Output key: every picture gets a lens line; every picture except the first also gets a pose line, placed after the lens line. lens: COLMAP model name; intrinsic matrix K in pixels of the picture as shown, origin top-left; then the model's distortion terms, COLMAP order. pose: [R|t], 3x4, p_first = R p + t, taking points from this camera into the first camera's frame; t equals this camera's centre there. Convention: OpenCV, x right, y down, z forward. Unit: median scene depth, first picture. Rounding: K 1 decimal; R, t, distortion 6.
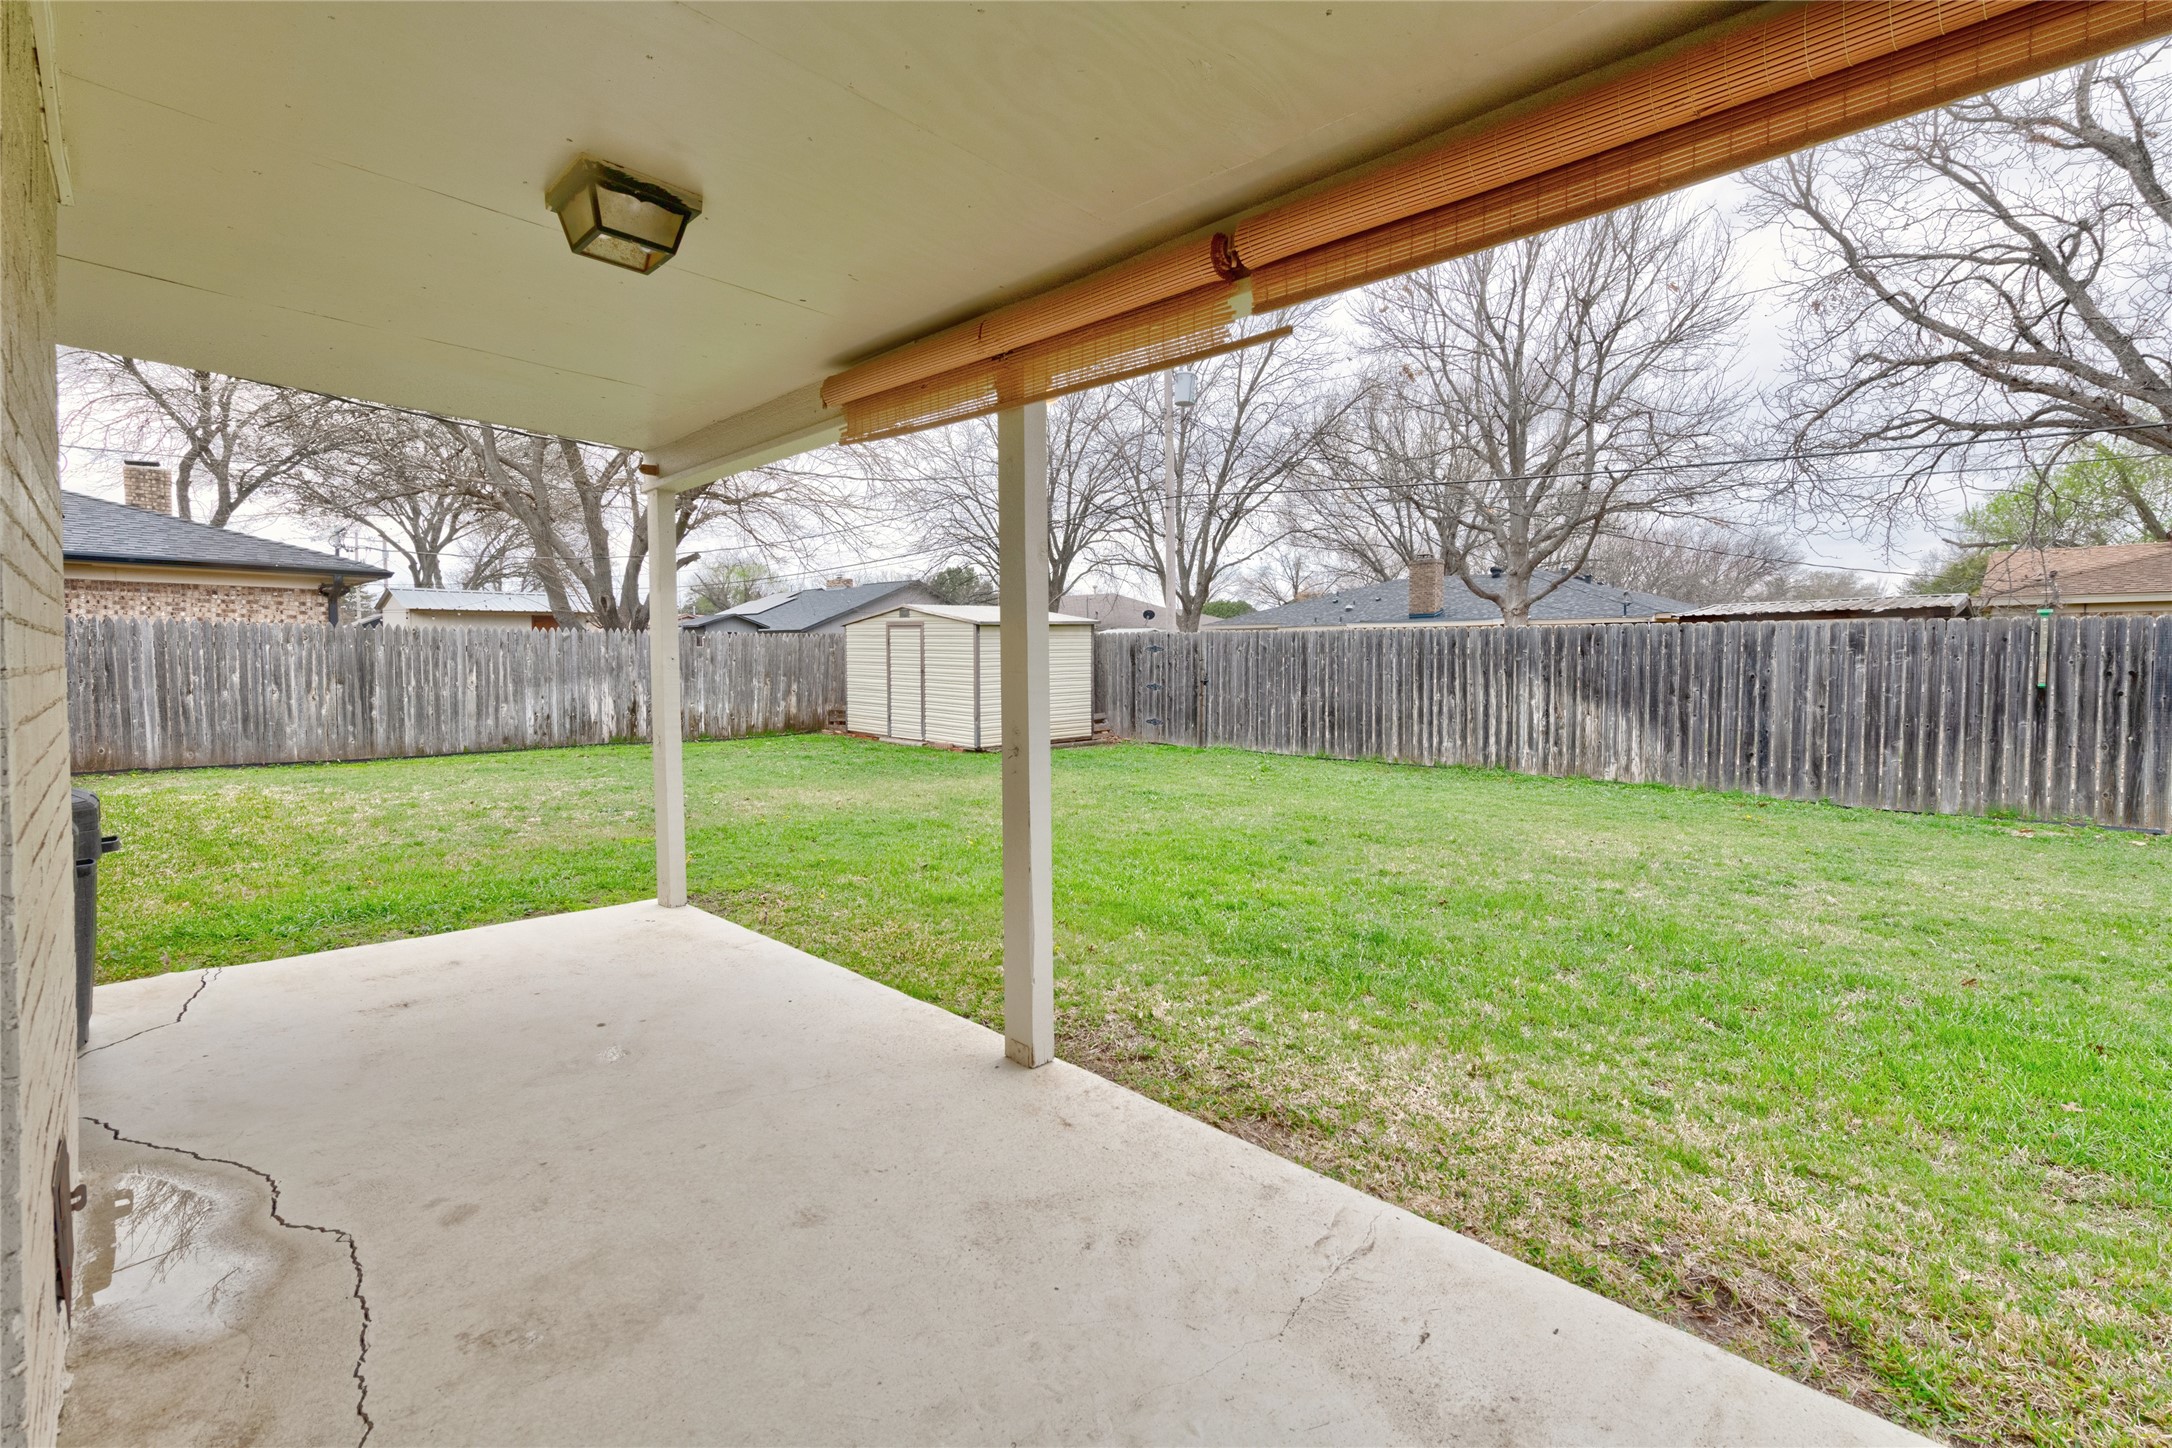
lens RADIAL K [[953.7, 0, 1093.6], [0, 953.7, 697.2], [0, 0, 1]] dist [0.011462, -0.000565]
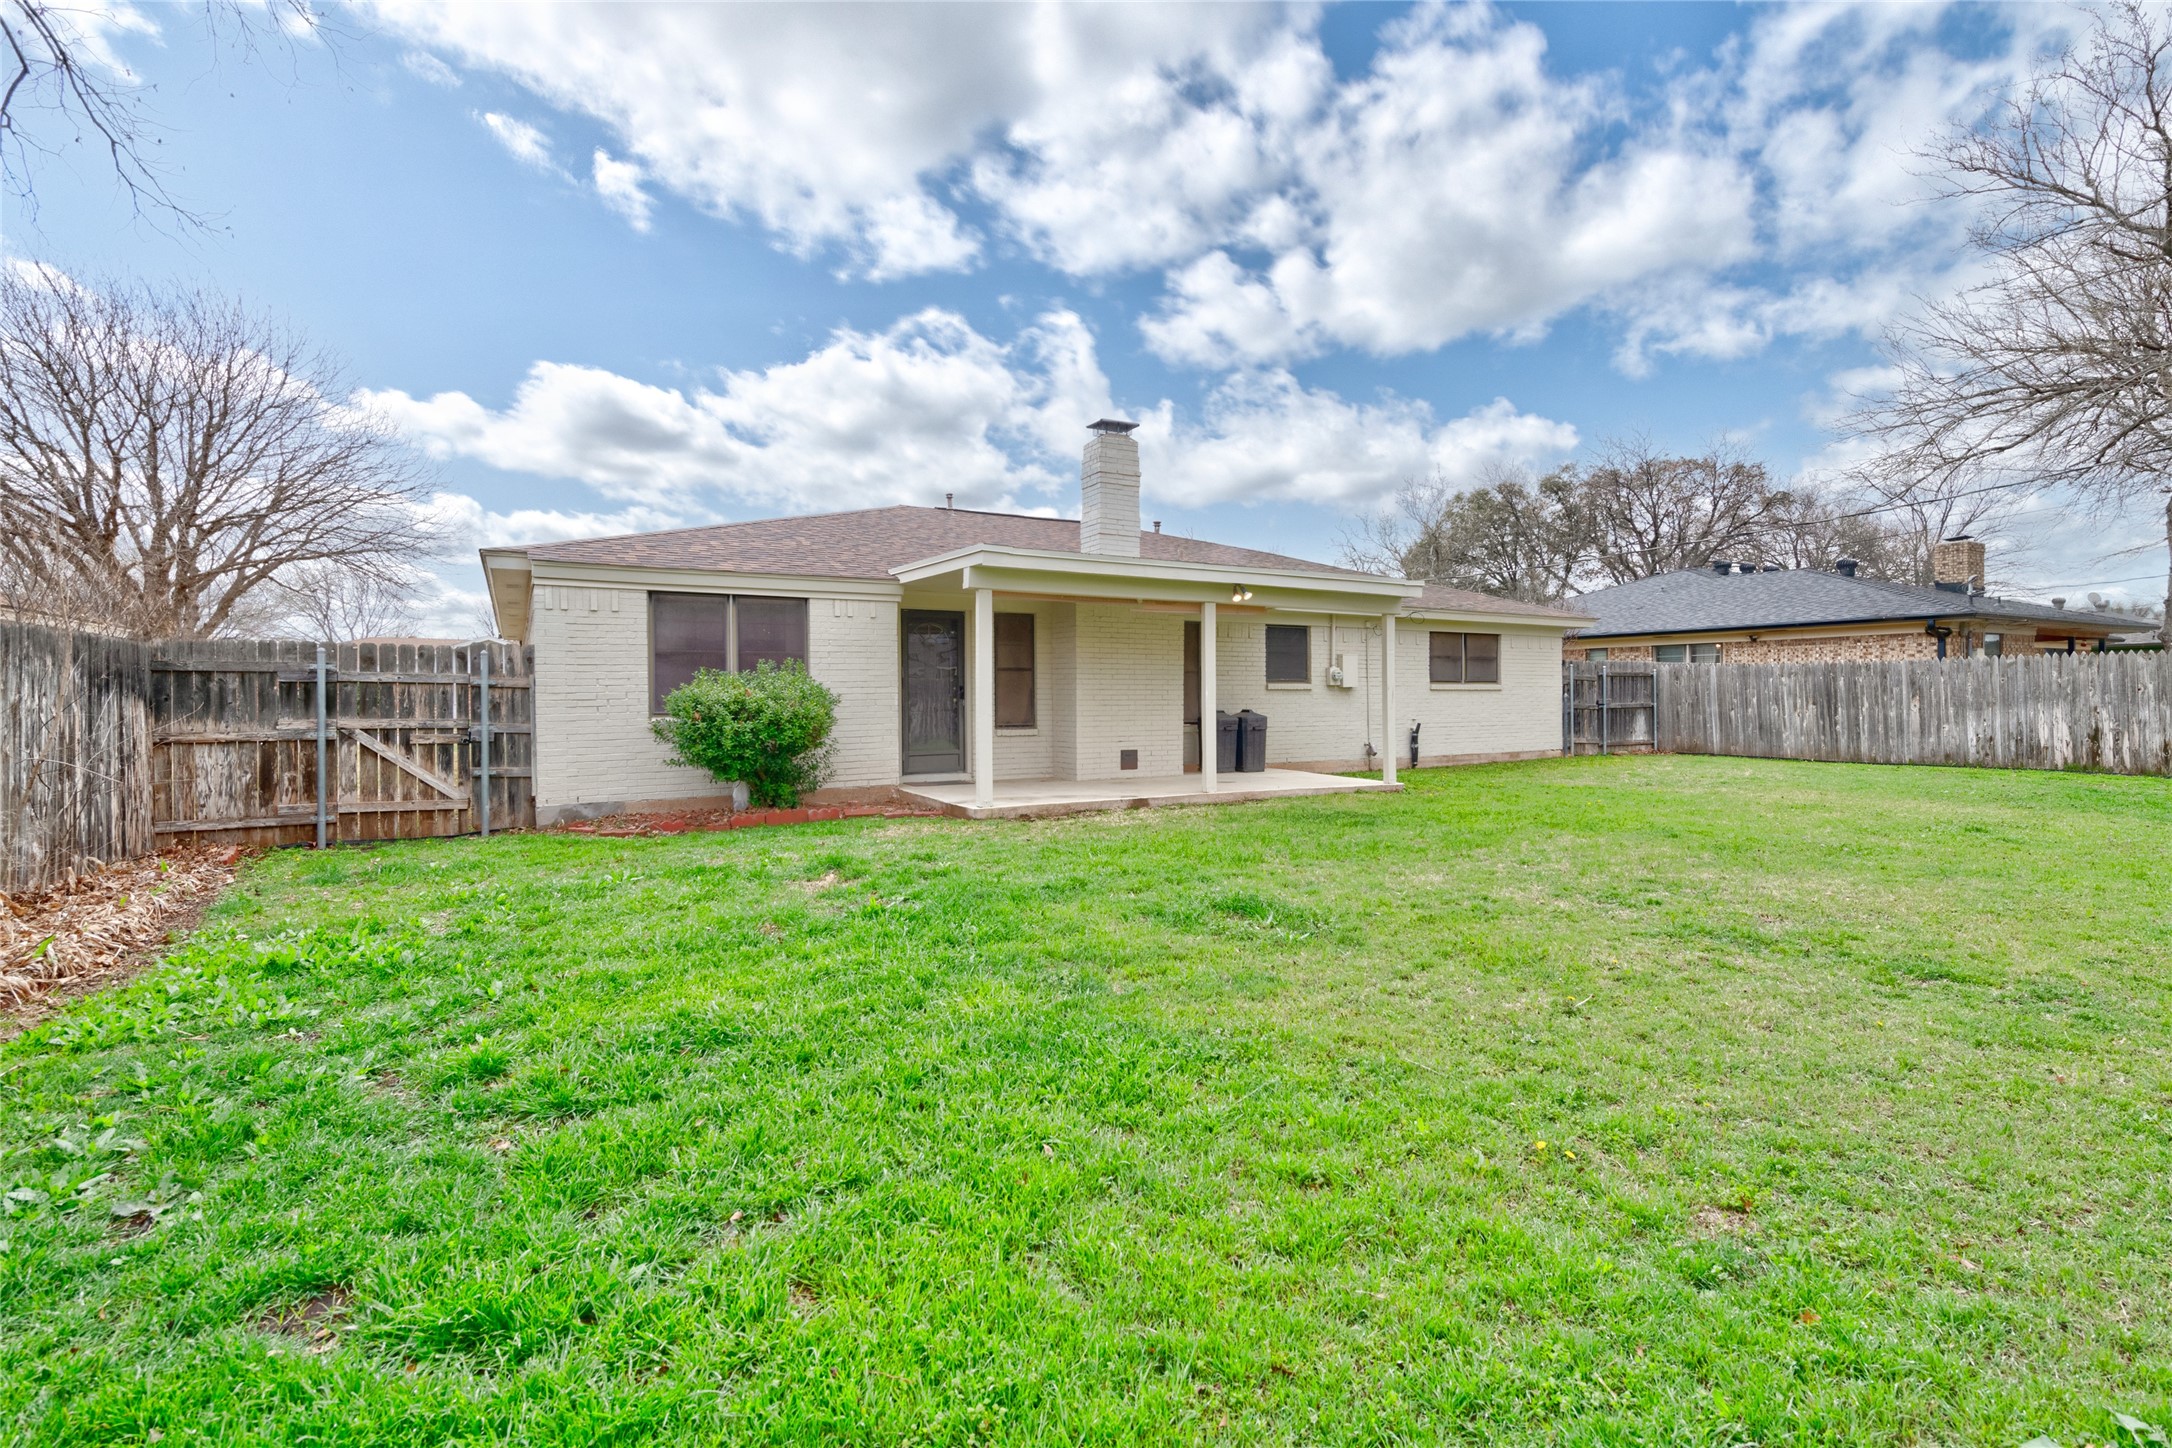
lens RADIAL K [[982.1, 0, 1087.8], [0, 982.1, 699.7], [0, 0, 1]] dist [0.015677, 0.000237]
pose [[-0.271857, -0.002459, -0.962335, 0.798052], [-0.036435, 0.999306, 0.007739, 0.005262], [0.961648, 0.037167, -0.271758, 0.337500]]
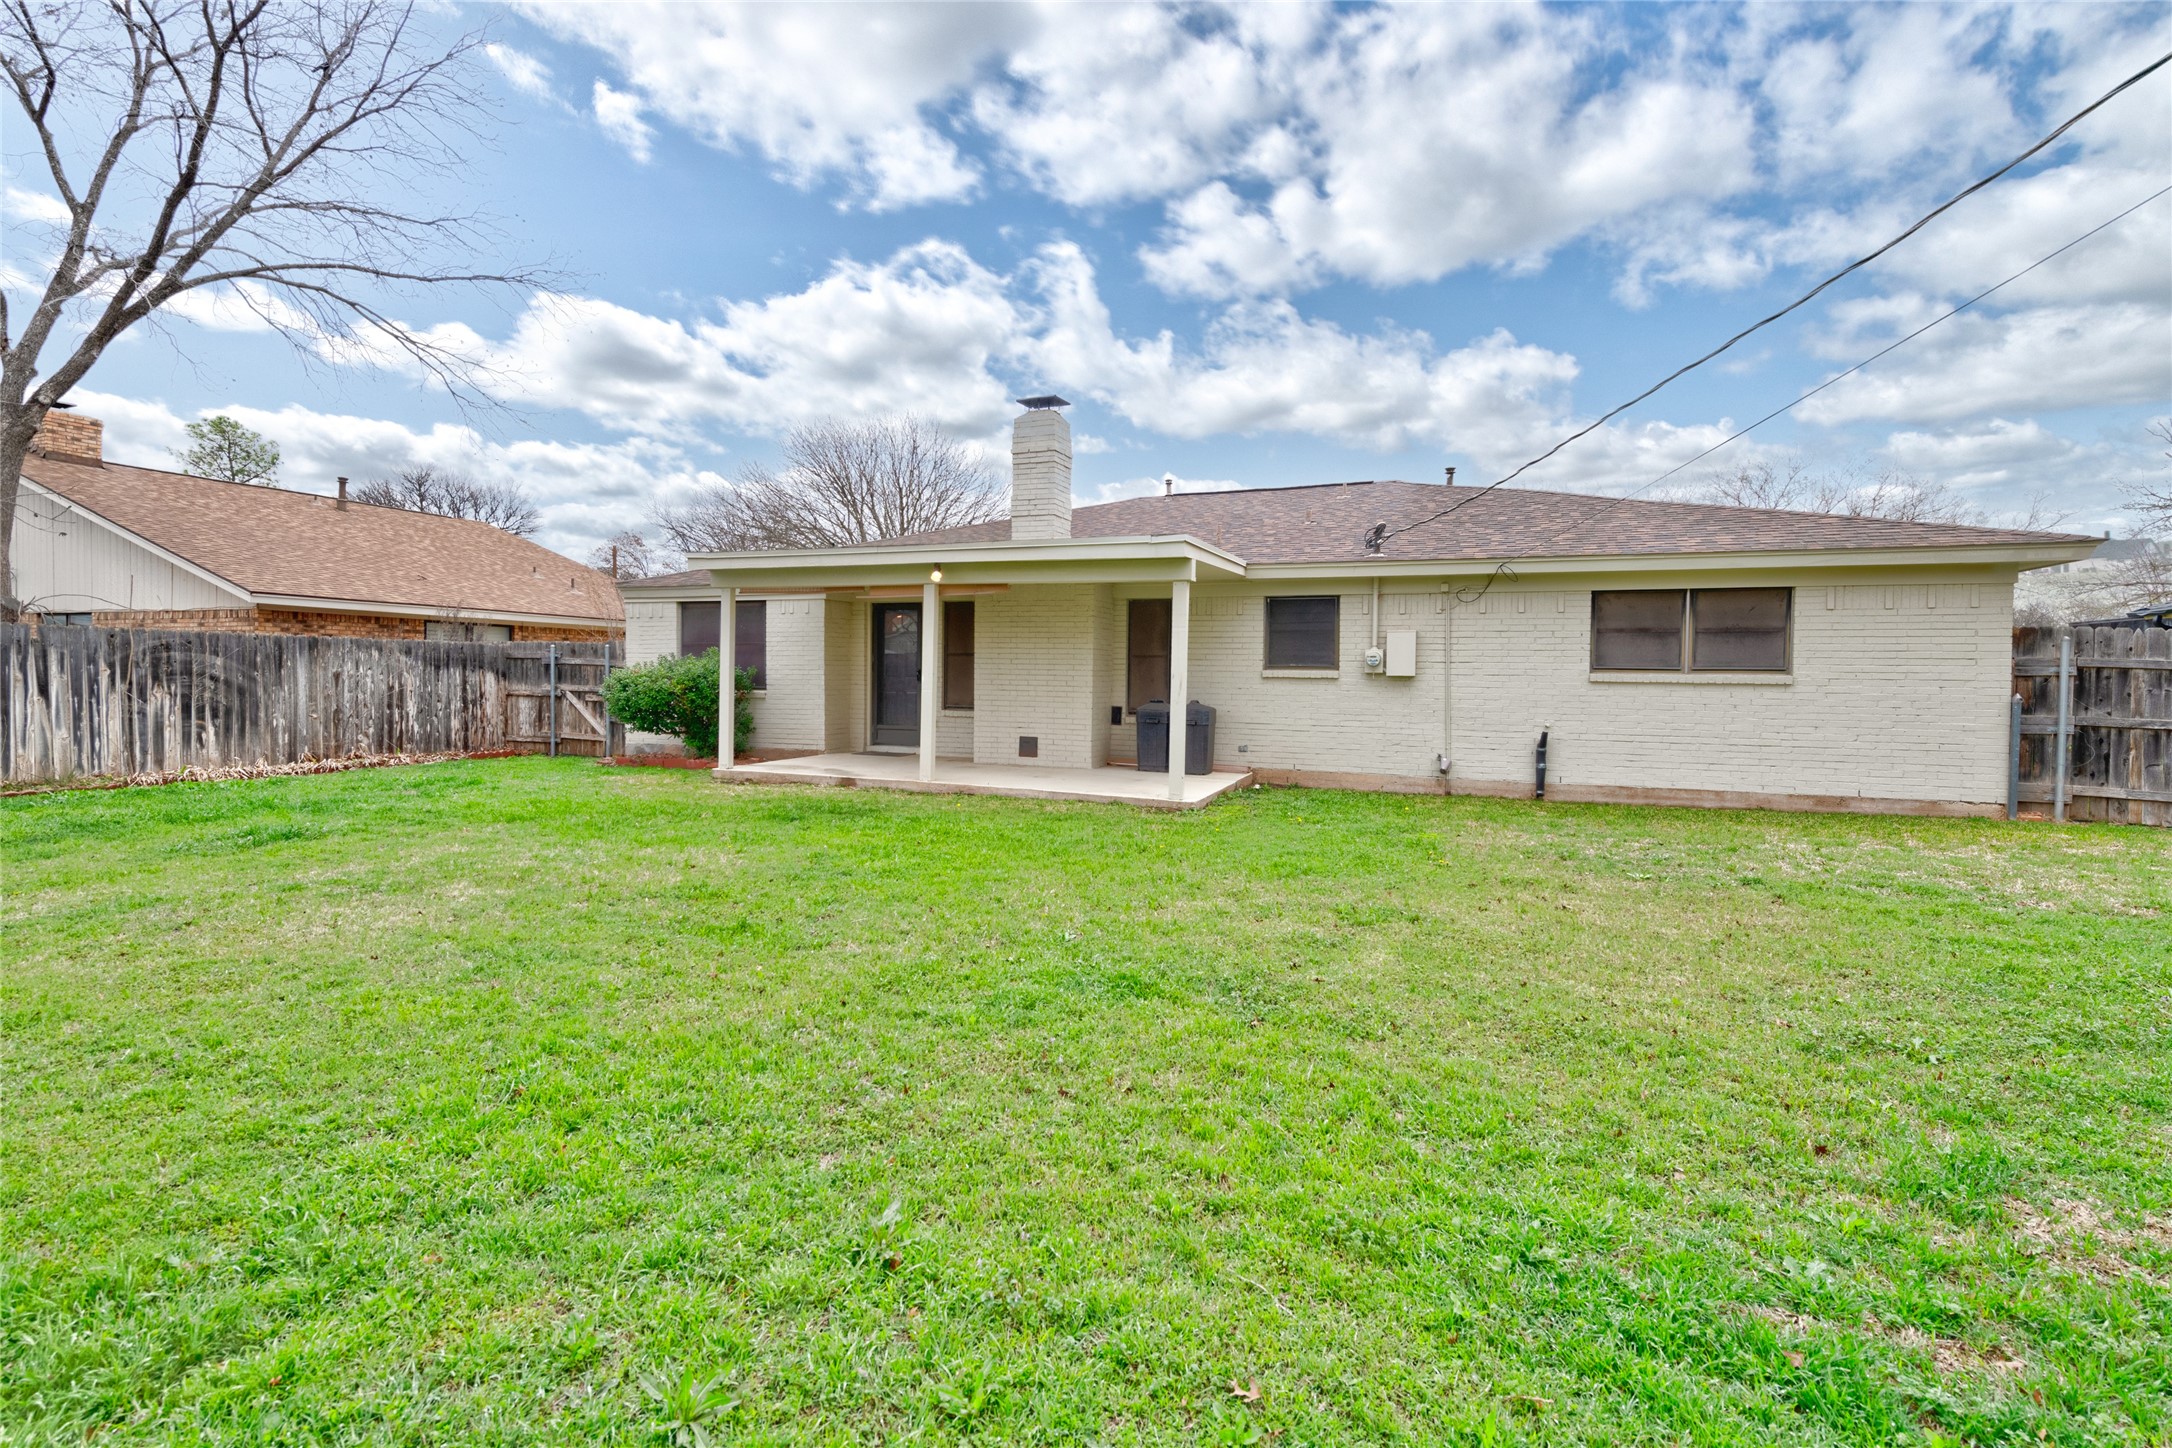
lens RADIAL K [[949.4, 0, 1095.9], [0, 949.4, 701.5], [0, 0, 1]] dist [0.019089, -0.006002]
pose [[-0.917053, -0.008844, -0.398667, 0.165813], [-0.035883, 0.997528, 0.060414, -0.029841], [0.397148, 0.069709, -0.915104, 0.963844]]
